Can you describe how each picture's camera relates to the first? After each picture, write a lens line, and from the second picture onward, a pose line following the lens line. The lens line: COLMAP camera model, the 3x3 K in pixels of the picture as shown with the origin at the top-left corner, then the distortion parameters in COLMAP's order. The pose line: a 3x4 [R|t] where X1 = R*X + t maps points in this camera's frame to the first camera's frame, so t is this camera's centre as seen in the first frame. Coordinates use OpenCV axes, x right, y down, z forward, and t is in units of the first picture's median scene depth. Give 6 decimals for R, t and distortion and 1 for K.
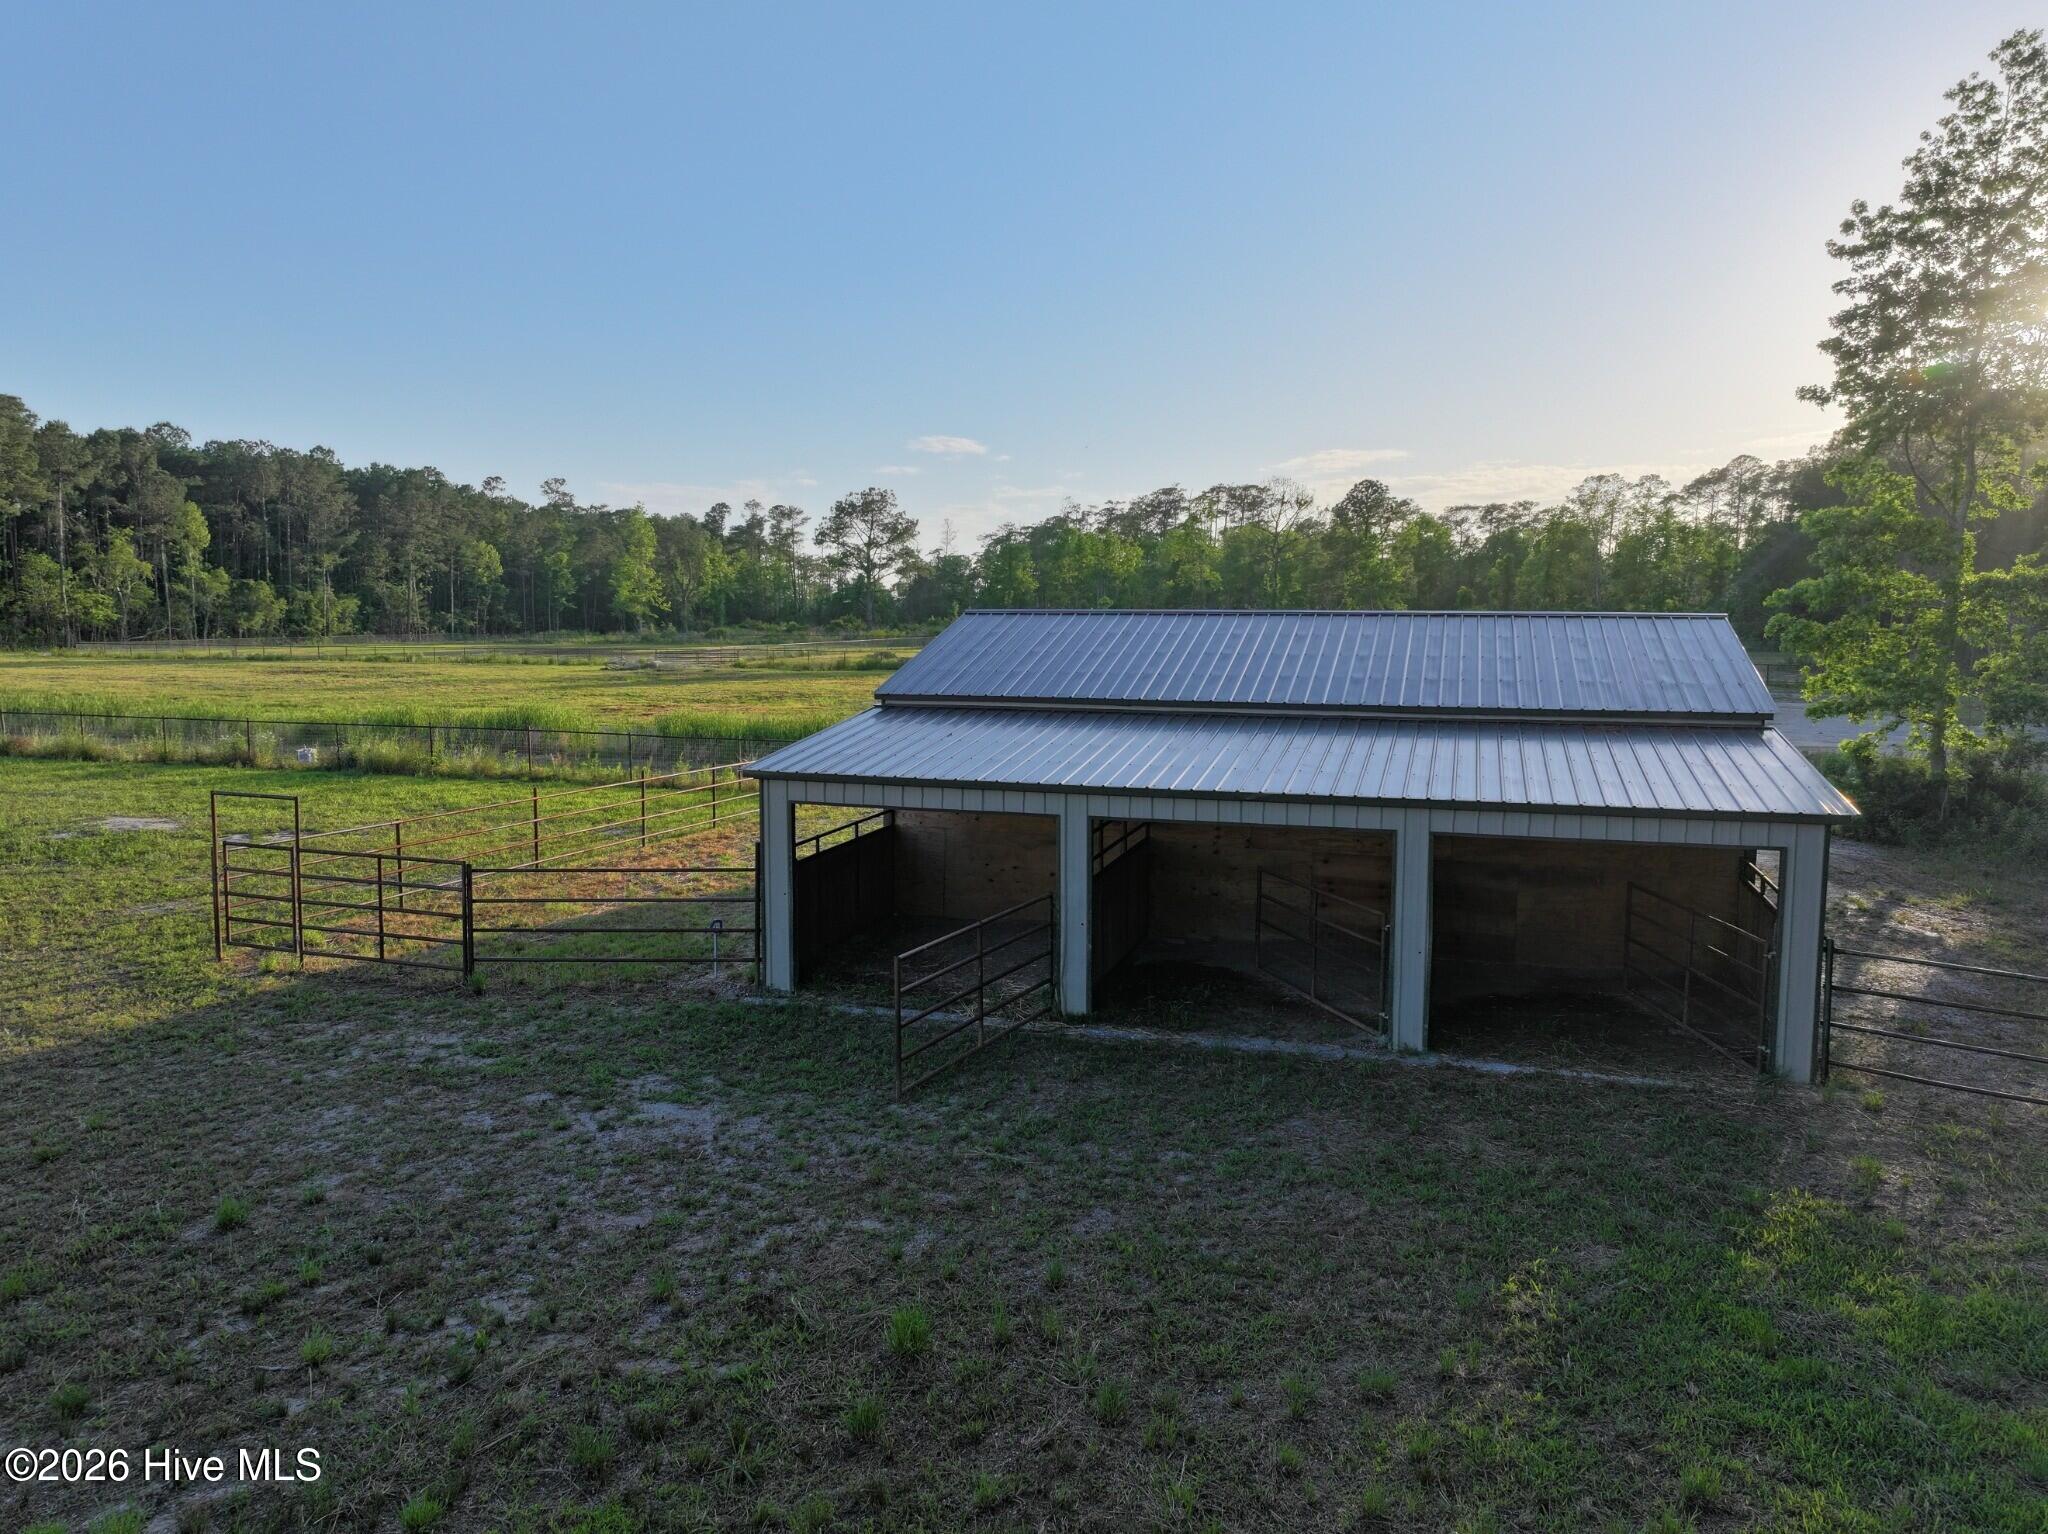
lens RADIAL K [[1430.3, 0, 1032.7], [0, 1430.3, 765.1], [0, 0, 1]] dist [-0.001112, 0.020862]
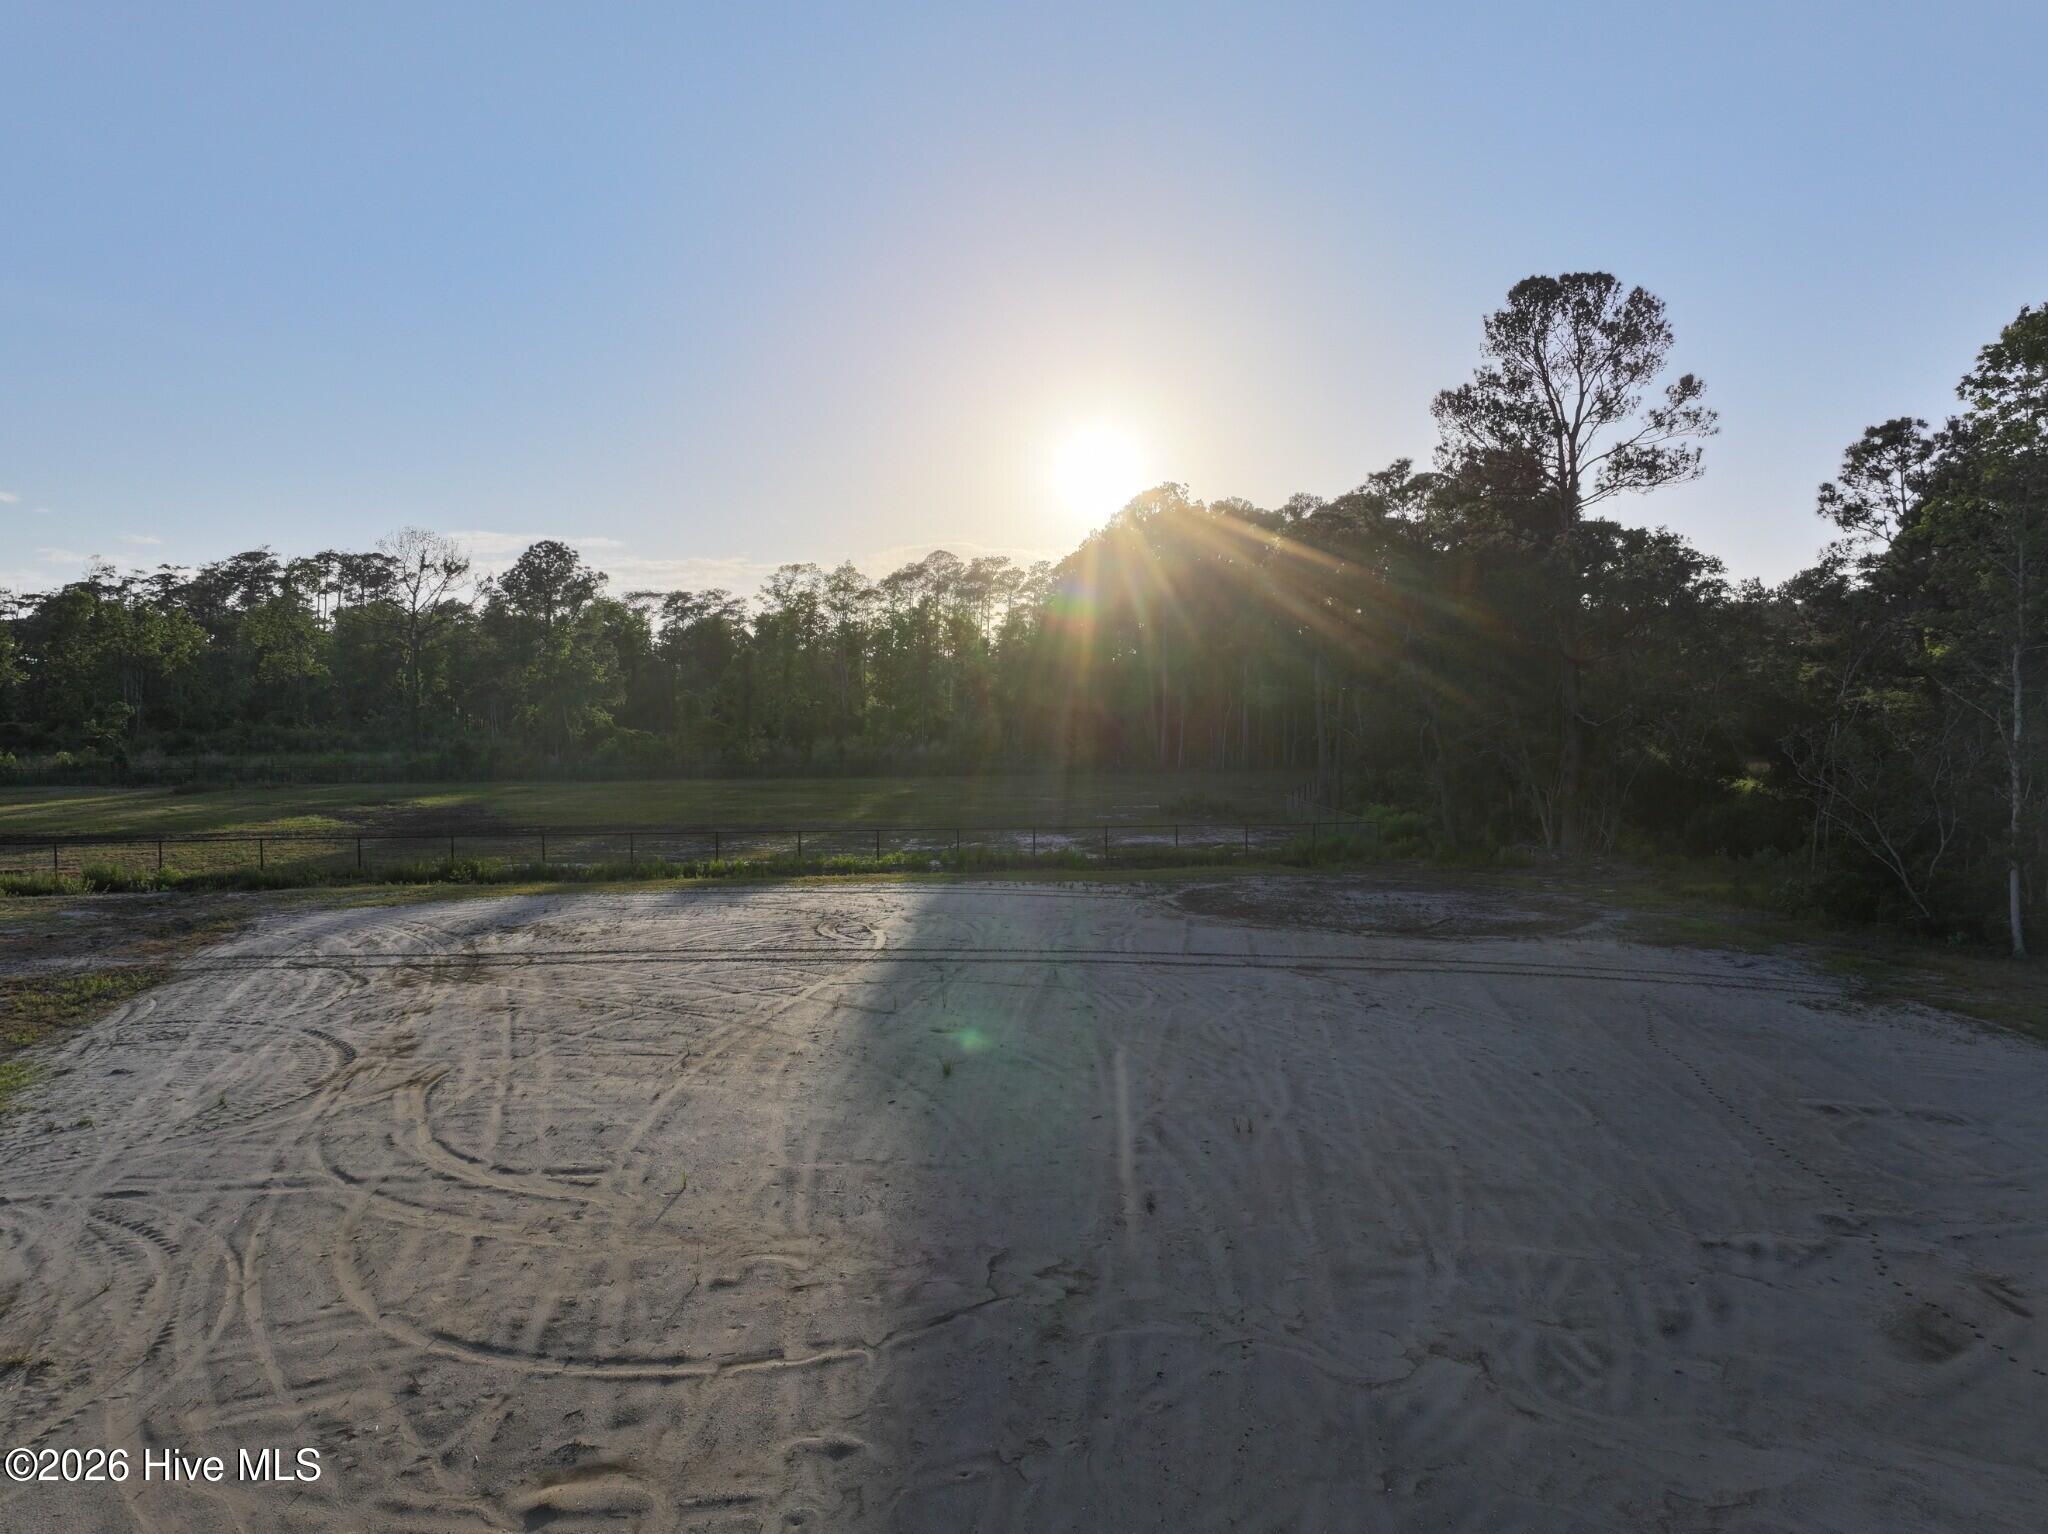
lens RADIAL K [[1430.3, 0, 1032.7], [0, 1430.3, 765.1], [0, 0, 1]] dist [-0.001112, 0.020862]
pose [[0.837527, -0.021621, 0.545968, 0.025703], [0.057172, 0.997200, -0.048212, -0.023020], [-0.543396, 0.071593, 0.836418, 0.163711]]
